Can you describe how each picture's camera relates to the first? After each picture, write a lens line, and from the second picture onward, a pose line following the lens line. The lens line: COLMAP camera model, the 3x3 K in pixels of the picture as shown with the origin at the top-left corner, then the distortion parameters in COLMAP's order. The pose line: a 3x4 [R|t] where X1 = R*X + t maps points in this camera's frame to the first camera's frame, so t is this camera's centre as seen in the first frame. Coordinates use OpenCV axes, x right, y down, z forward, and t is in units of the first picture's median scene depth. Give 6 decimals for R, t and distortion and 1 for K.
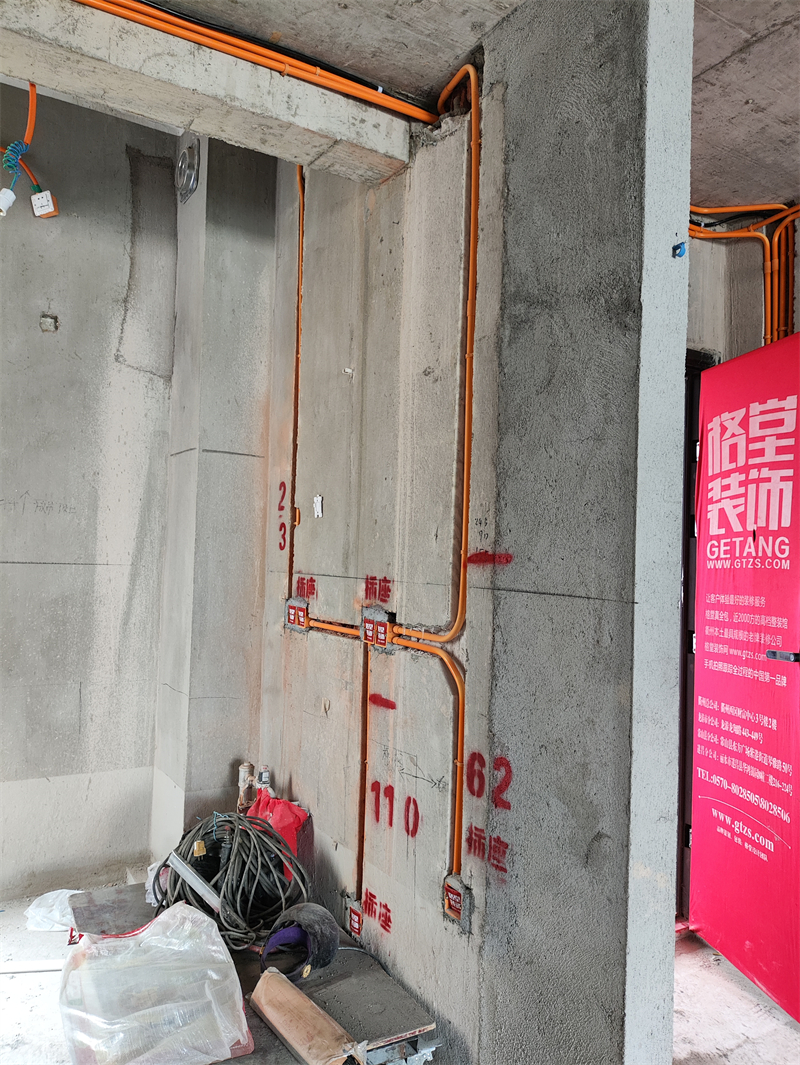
lens RADIAL K [[814.1, 0, 414.1], [0, 814.1, 534.6], [0, 0, 1]] dist [0.036552, -0.044414]
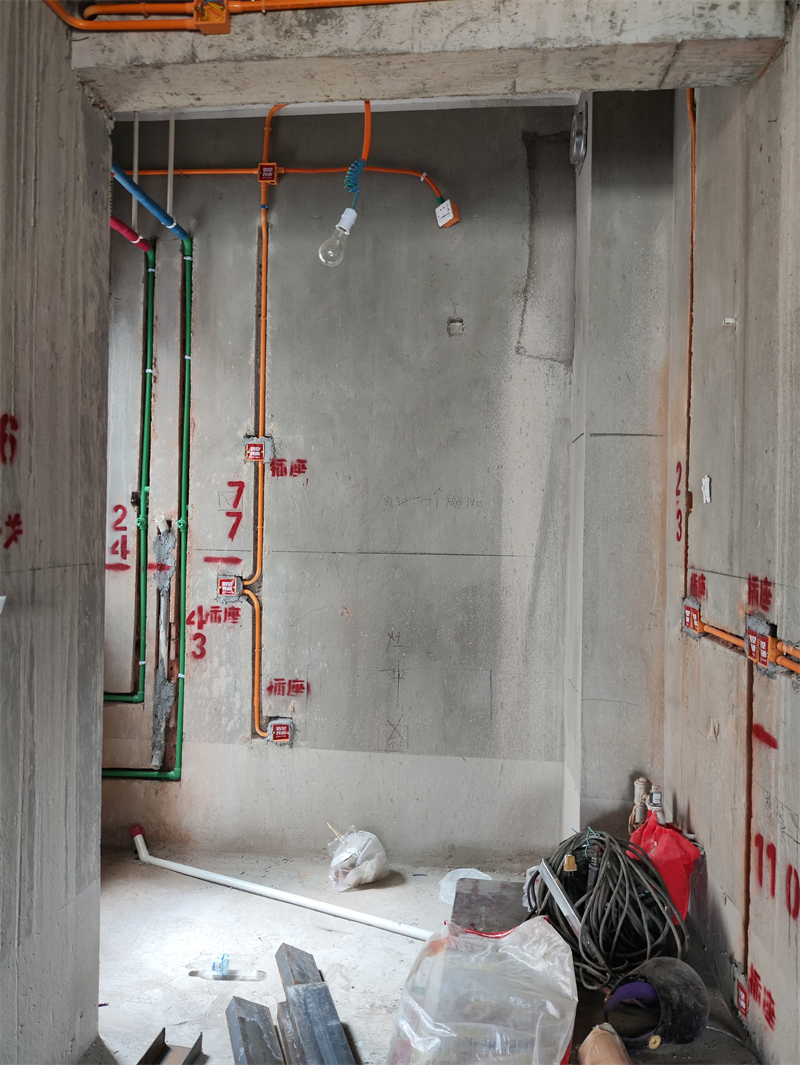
lens RADIAL K [[799.7, 0, 394.0], [0, 799.7, 530.4], [0, 0, 1]] dist [0.072866, -0.115811]
pose [[0.786768, -0.015482, -0.617054, 0.133224], [0.025374, 0.999652, 0.007272, -0.006460], [0.616727, -0.021379, 0.786887, 0.139202]]
